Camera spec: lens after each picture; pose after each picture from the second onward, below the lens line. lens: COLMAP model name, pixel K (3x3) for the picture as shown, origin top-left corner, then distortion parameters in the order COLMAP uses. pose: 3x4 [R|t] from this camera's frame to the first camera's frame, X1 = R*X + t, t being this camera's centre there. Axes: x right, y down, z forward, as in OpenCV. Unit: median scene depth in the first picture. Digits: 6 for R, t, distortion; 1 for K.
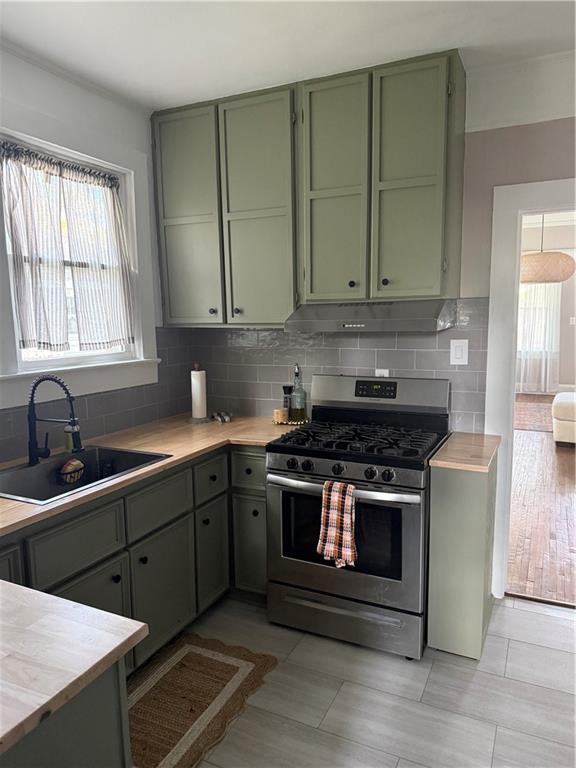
lens RADIAL K [[541.9, 0, 288.0], [0, 541.9, 384.0], [0, 0, 1]] dist [-0.003859, -0.004586]
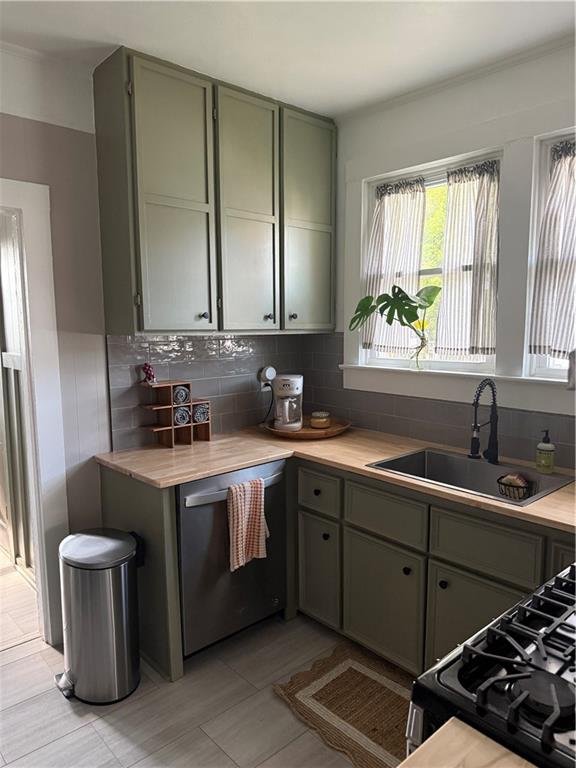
lens RADIAL K [[541.9, 0, 288.0], [0, 541.9, 384.0], [0, 0, 1]] dist [-0.003859, -0.004586]
pose [[-0.378621, 0.120375, -0.917690, 0.682467], [-0.114700, 0.977761, 0.175577, -0.152855], [0.918417, 0.171737, -0.356394, 1.076063]]
